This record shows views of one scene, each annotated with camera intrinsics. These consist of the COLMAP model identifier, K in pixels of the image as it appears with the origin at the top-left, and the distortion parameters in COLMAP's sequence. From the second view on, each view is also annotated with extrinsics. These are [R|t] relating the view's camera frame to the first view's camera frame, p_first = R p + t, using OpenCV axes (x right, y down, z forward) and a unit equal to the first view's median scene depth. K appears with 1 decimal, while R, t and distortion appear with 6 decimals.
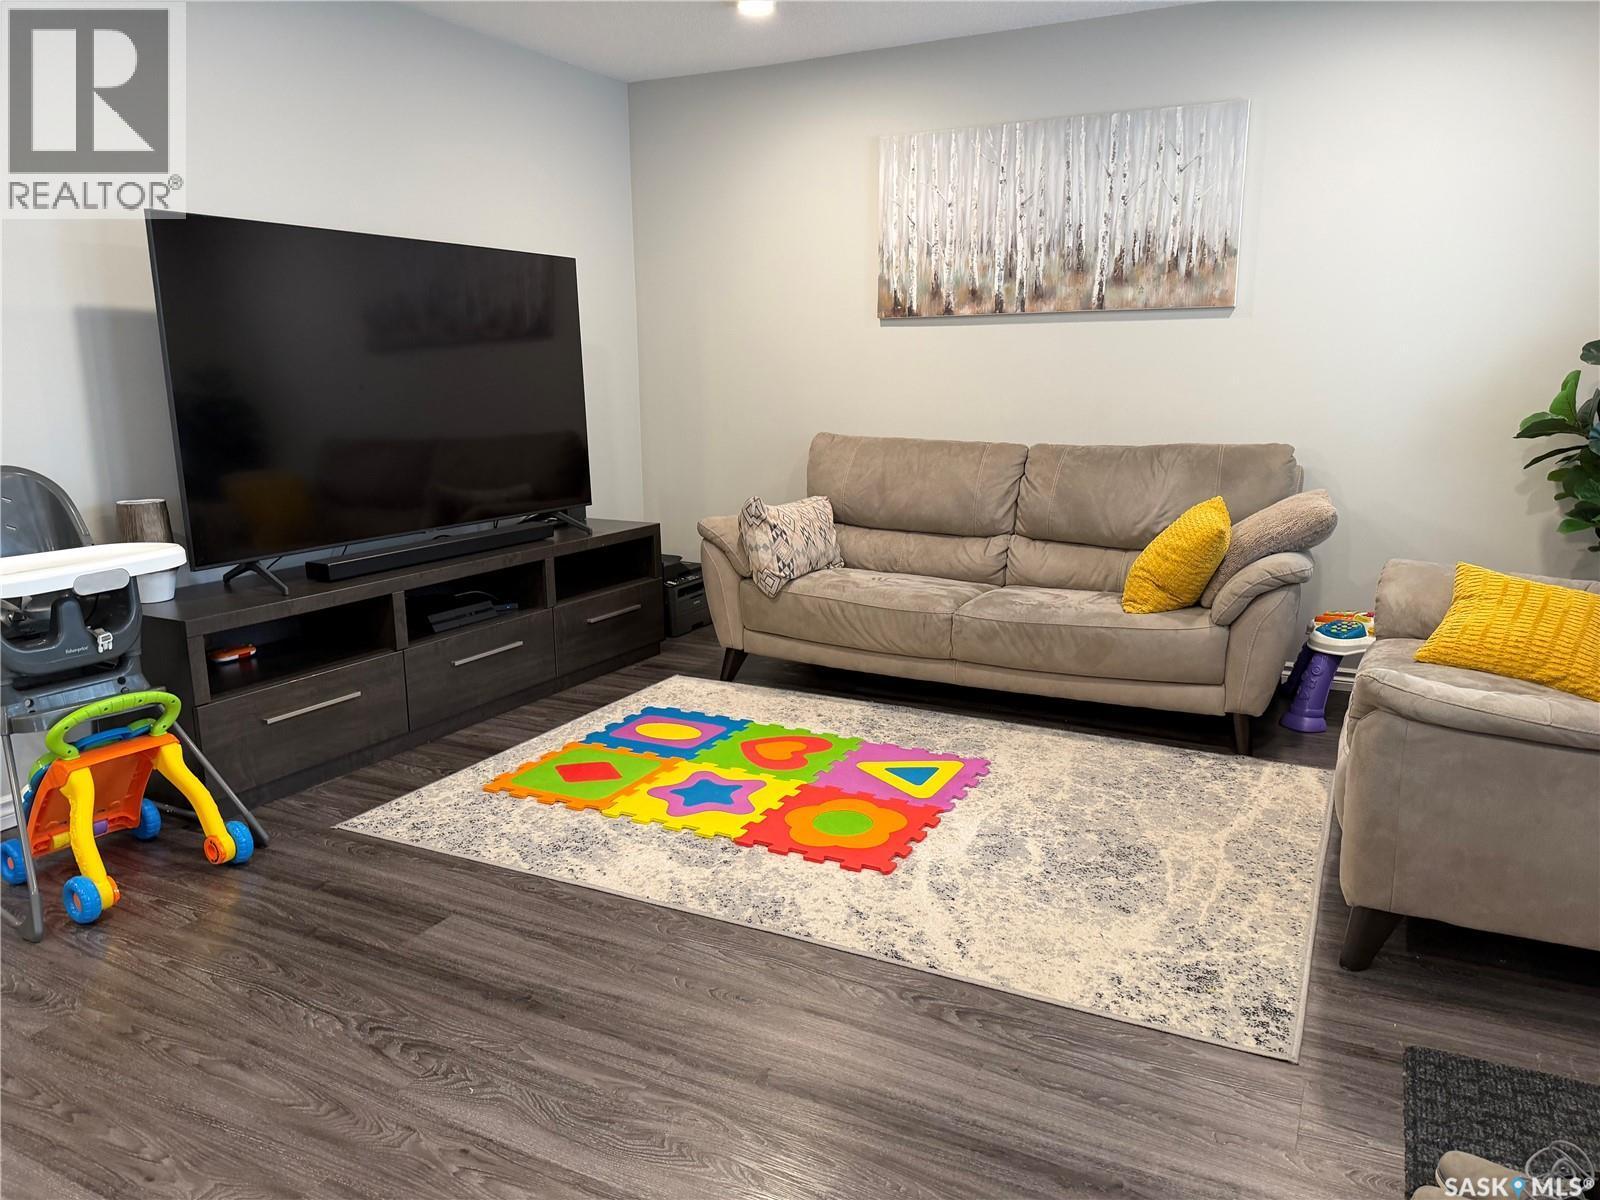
lens RADIAL K [[1107.7, 0, 800.0], [0, 1107.7, 600.0], [0, 0, 1]] dist [0.222760, -0.450193]
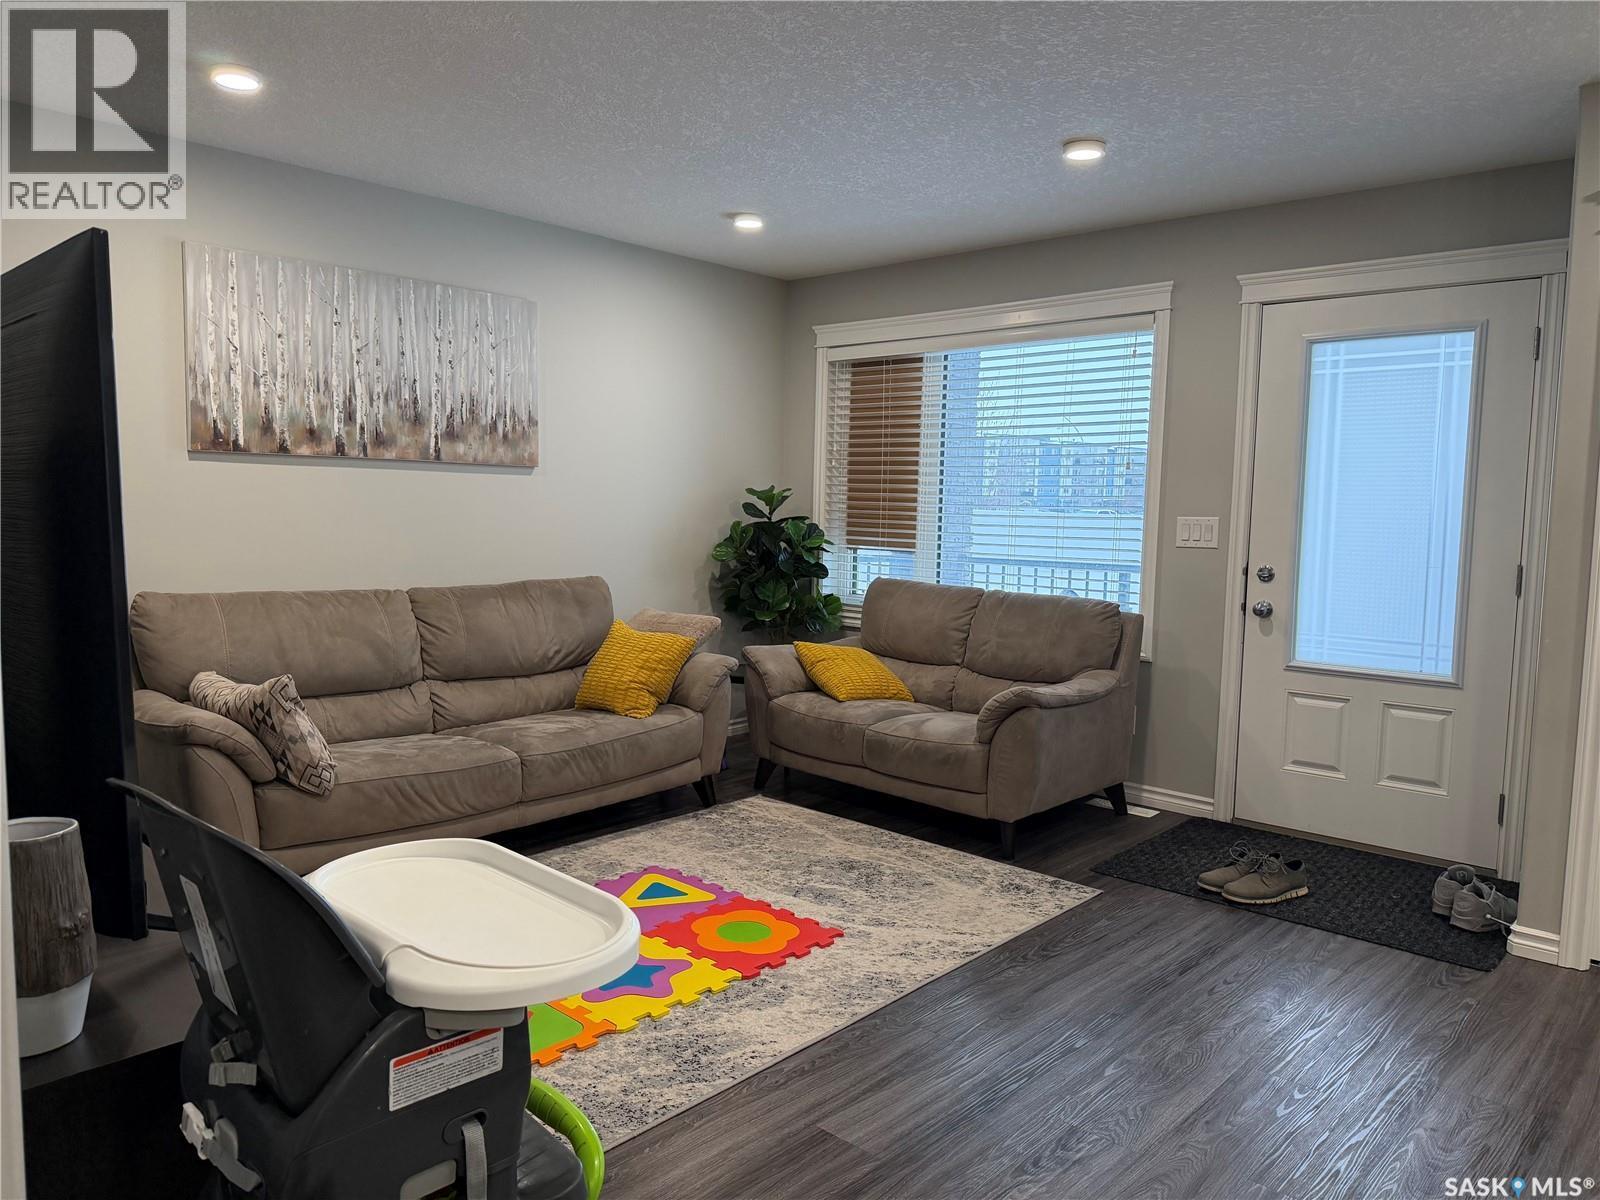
lens RADIAL K [[1107.4, 0, 800.0], [0, 1107.4, 627.0], [0, 0, 1]] dist [0.116072, -0.174738]
pose [[0.273338, -0.100362, 0.956668, -0.680469], [0.178924, 0.982490, 0.051949, -0.099812], [-0.945131, 0.156971, 0.286509, 0.413731]]
